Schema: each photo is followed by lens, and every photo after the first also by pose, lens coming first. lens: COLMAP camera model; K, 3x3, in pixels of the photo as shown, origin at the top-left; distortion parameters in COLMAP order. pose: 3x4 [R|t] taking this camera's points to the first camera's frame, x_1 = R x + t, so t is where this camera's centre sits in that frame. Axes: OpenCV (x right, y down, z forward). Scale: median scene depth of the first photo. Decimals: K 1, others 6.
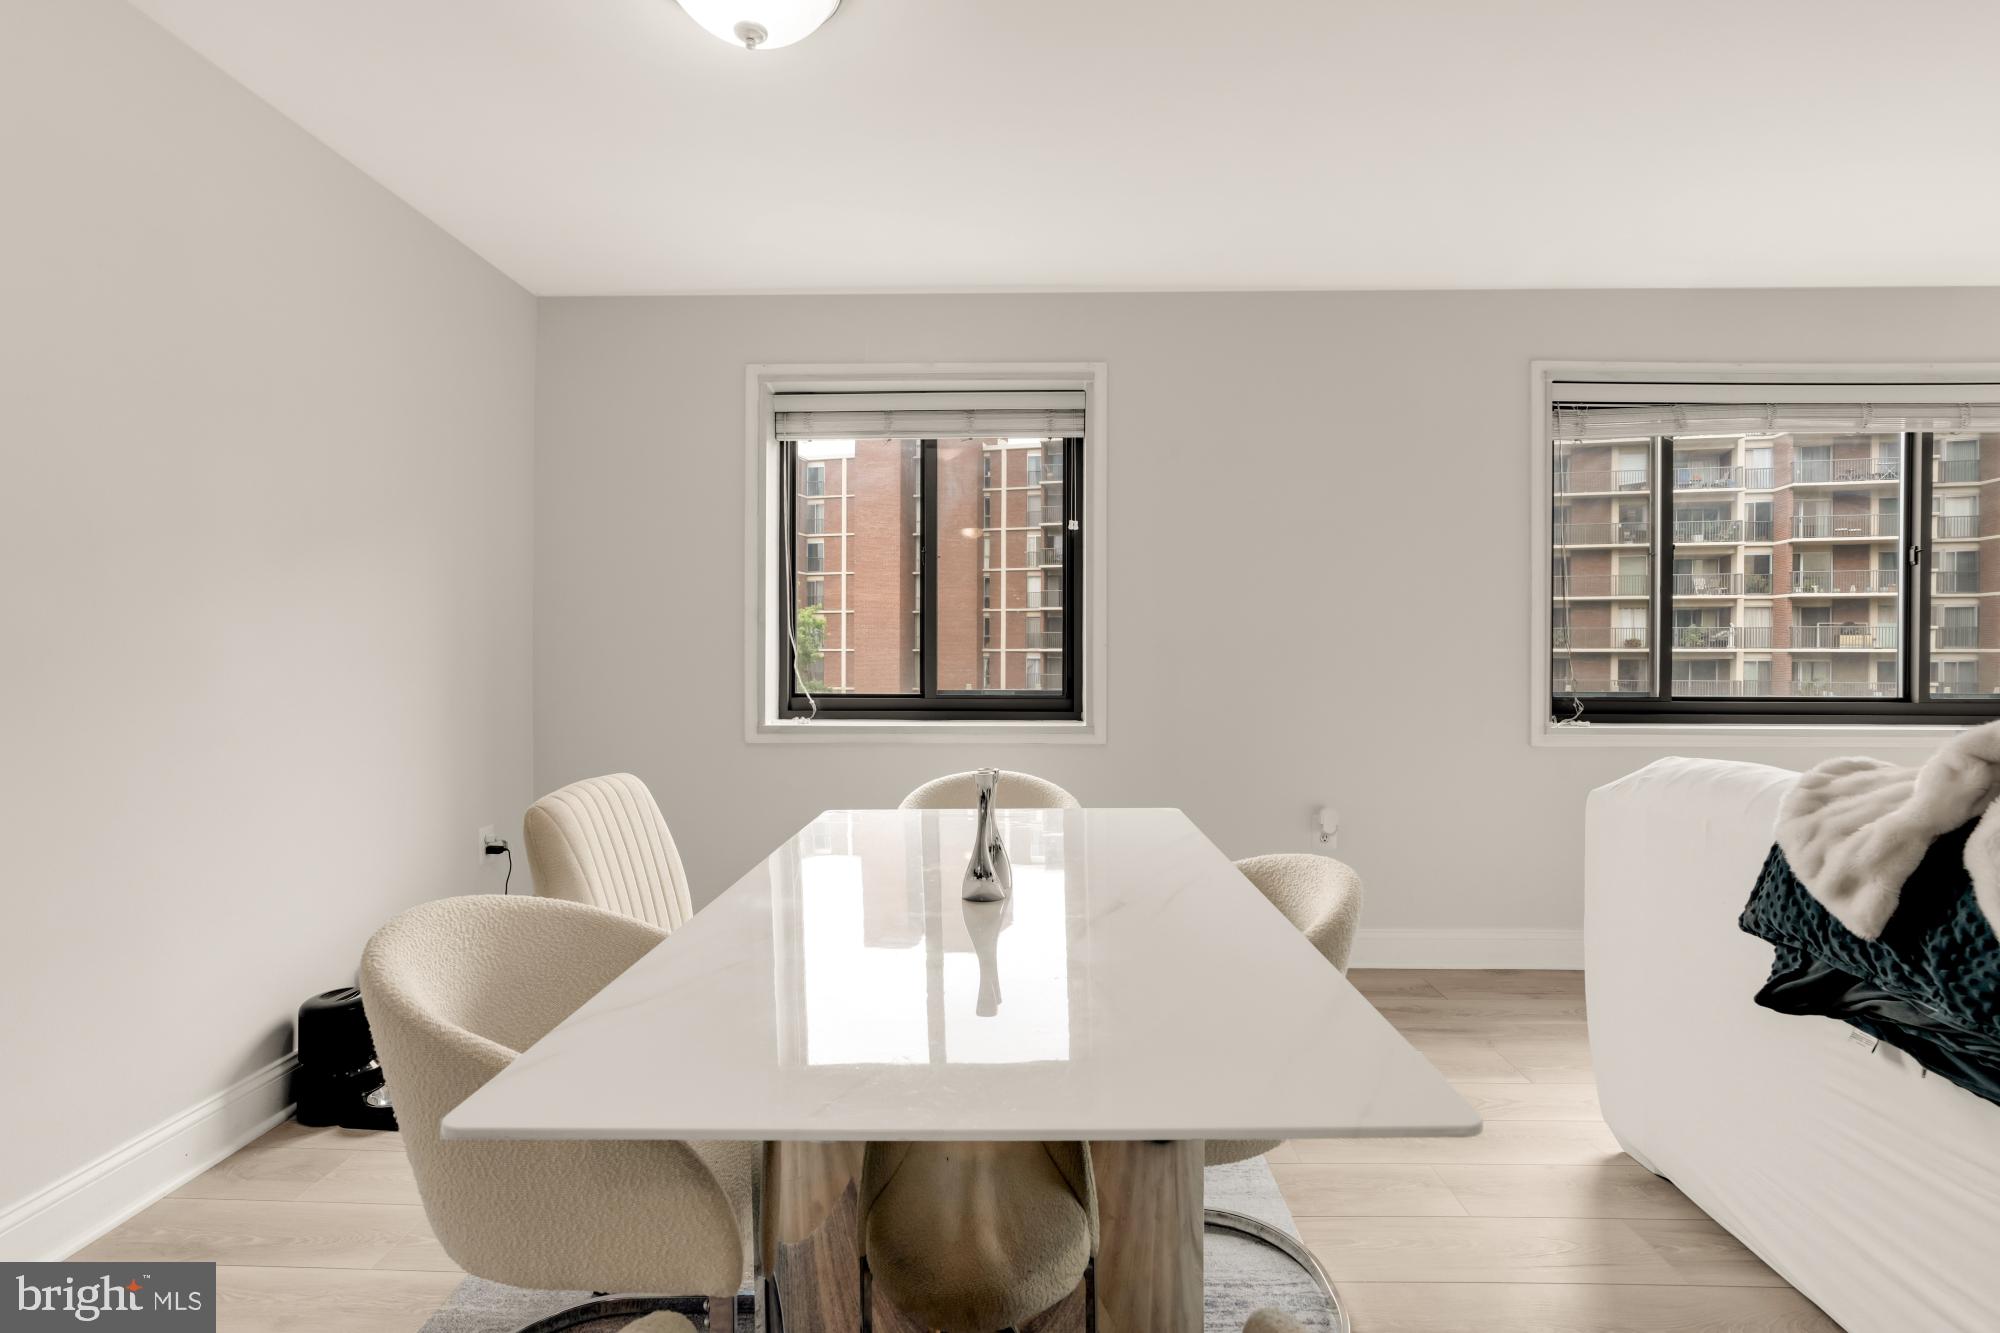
lens RADIAL K [[921.9, 0, 1009.9], [0, 921.9, 664.4], [0, 0, 1]] dist [-0.028124, 0.008887]
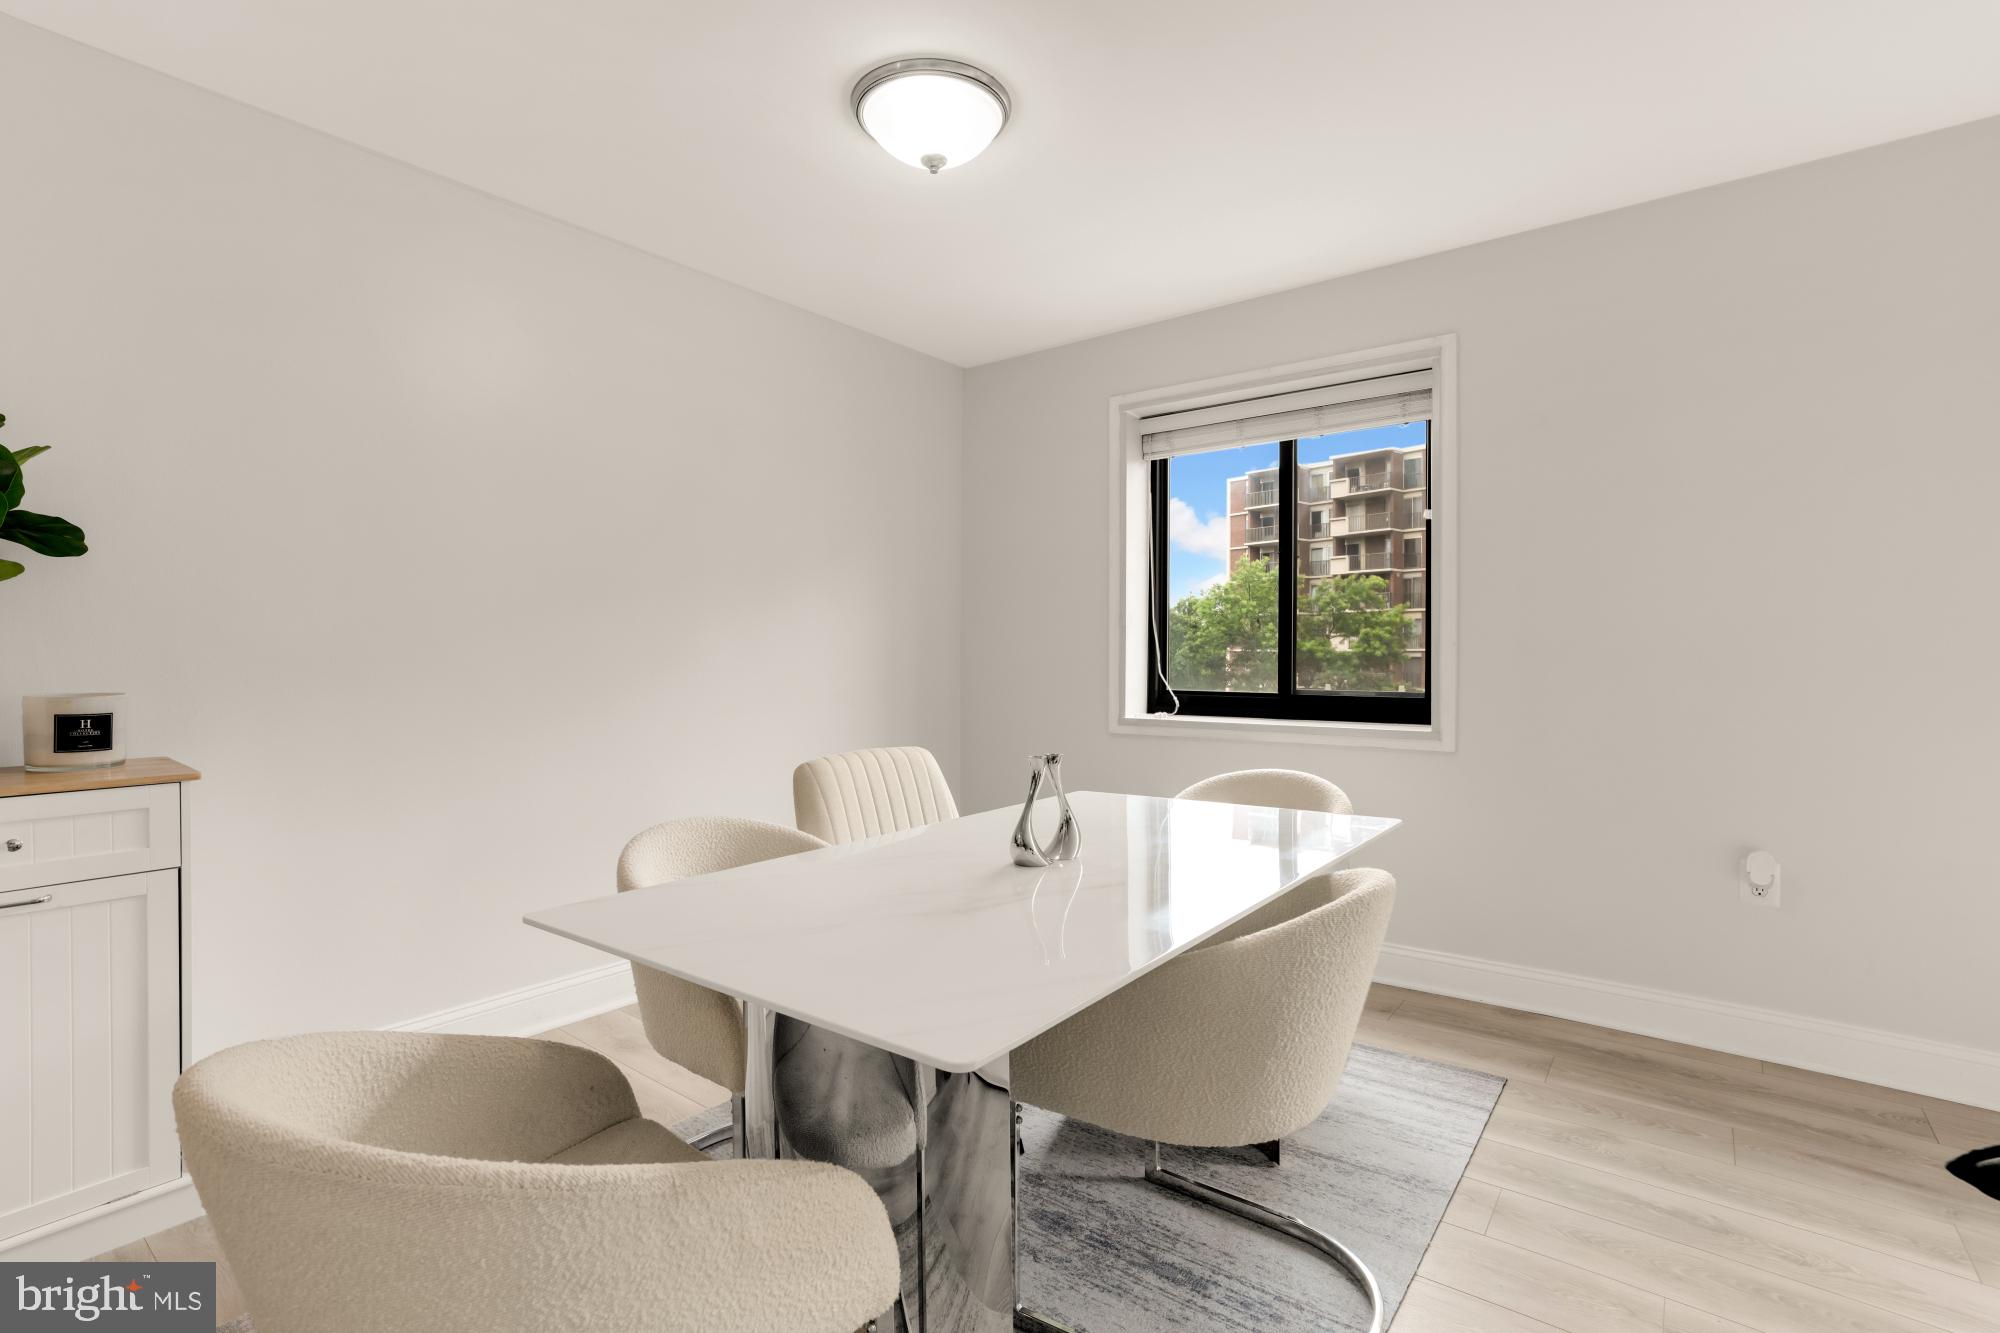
lens RADIAL K [[921.9, 0, 1030.6], [0, 921.9, 658.7], [0, 0, 1]] dist [-0.028124, 0.008887]
pose [[0.816730, 0.001252, -0.577019, 0.281982], [-0.005925, 0.999963, -0.006216, 0.001934], [0.576990, 0.008496, 0.816707, 0.022305]]
